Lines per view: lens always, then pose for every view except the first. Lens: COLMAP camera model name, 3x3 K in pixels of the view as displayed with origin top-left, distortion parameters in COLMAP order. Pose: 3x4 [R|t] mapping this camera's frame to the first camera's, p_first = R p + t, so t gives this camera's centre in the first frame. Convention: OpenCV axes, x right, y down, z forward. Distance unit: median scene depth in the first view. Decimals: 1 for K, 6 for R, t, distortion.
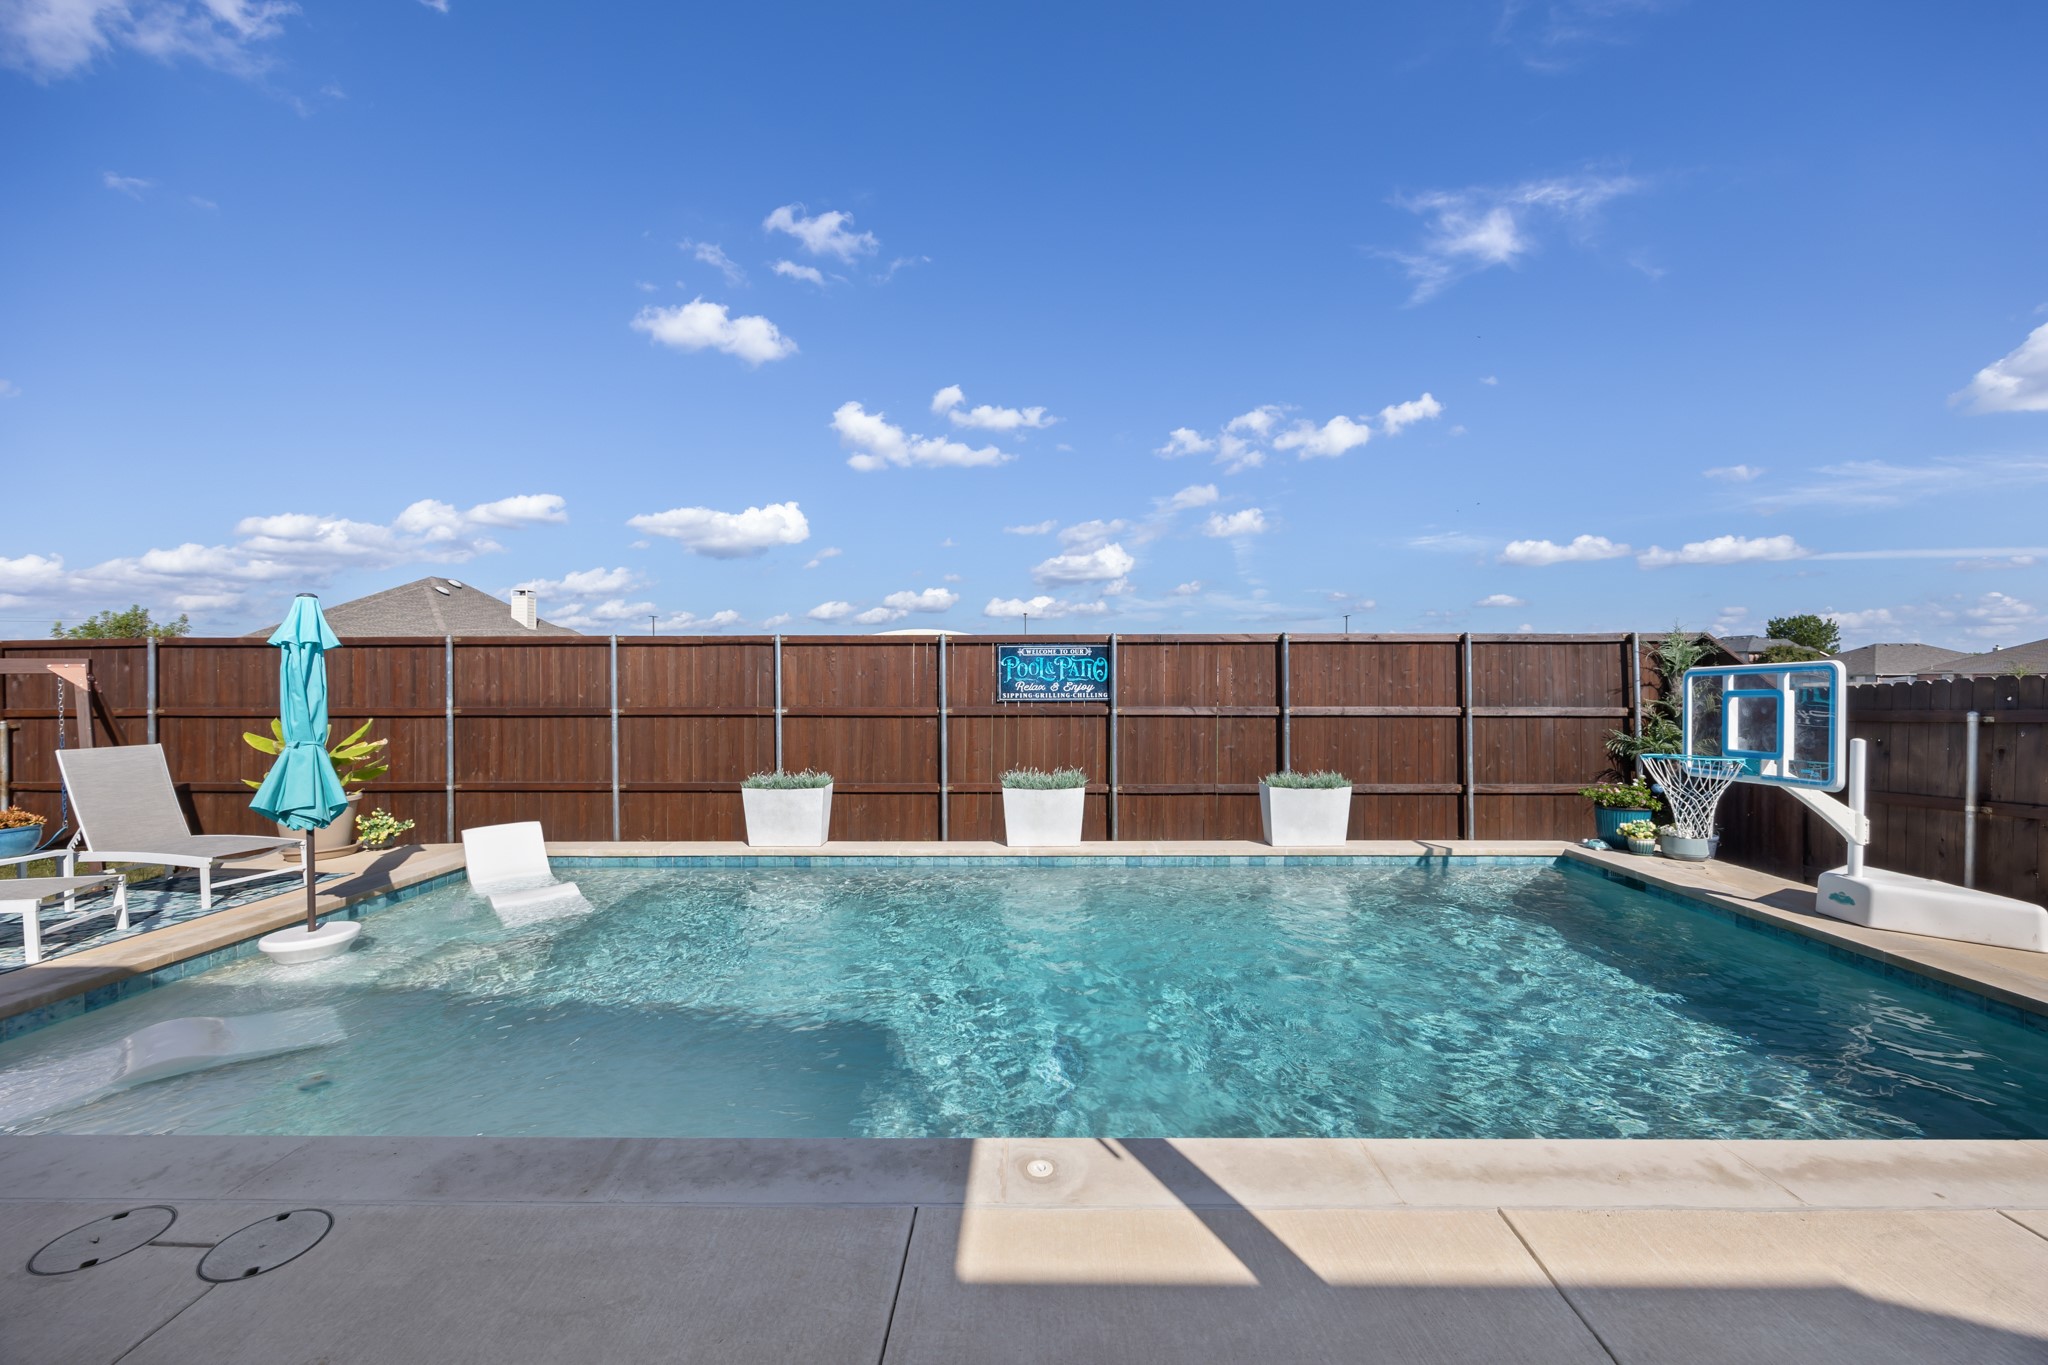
lens RADIAL K [[815.4, 0, 1024.0], [0, 815.4, 682.5], [0, 0, 1]] dist [0.001087, 0.000153]
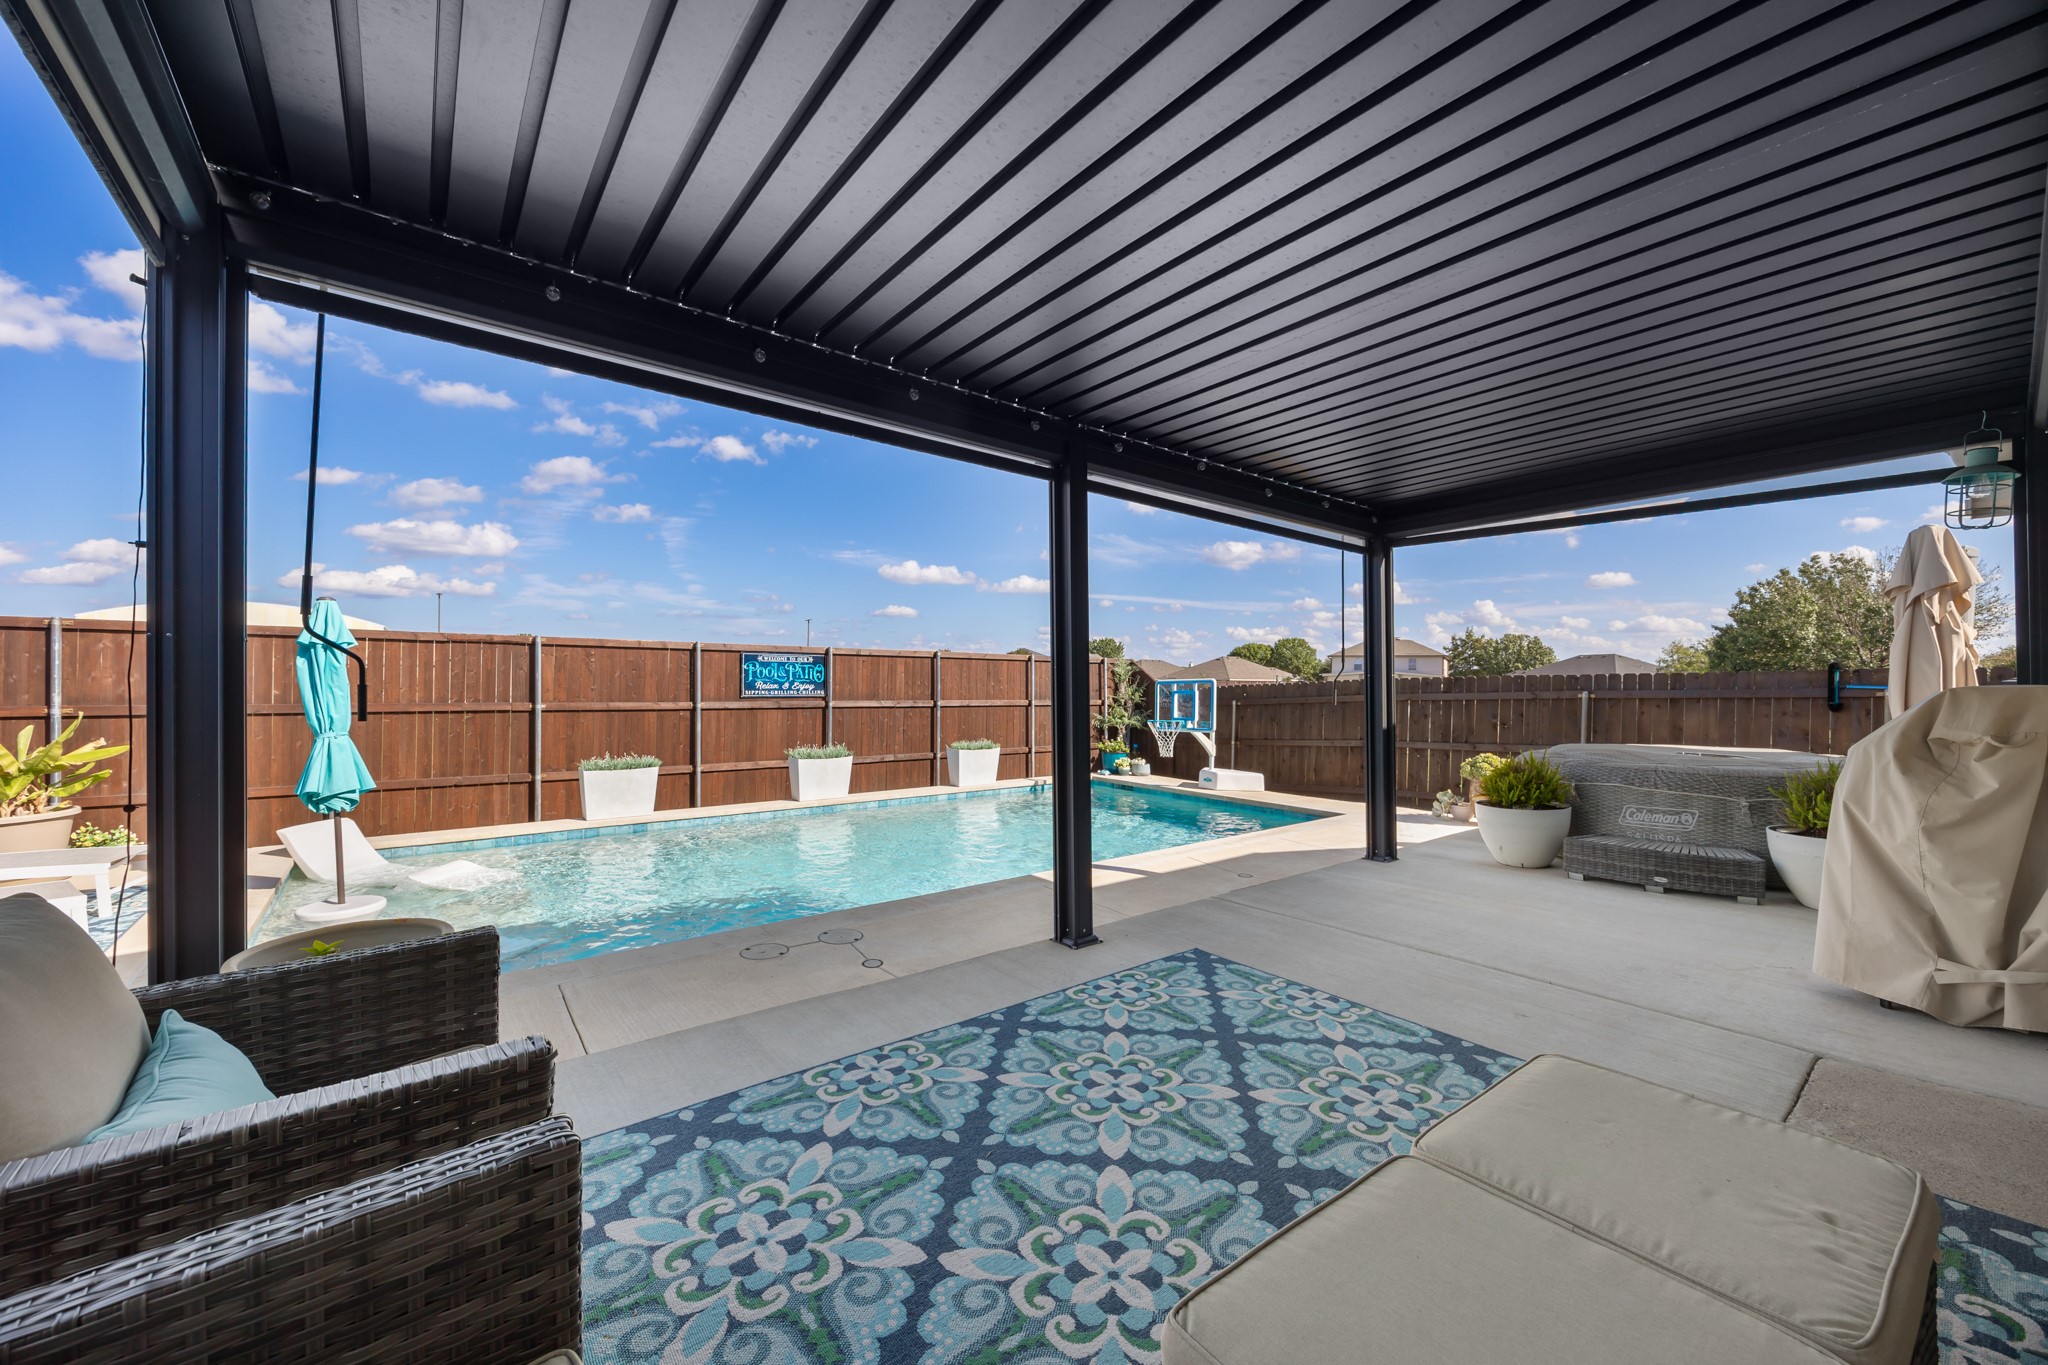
lens RADIAL K [[783.6, 0, 1024.0], [0, 783.6, 682.5], [0, 0, 1]] dist [-0.000614, 0.000235]
pose [[0.778130, 0.008985, 0.628039, -0.475568], [-0.012374, 0.999923, 0.001025, -0.006638], [-0.627982, -0.008569, 0.778181, -0.234740]]
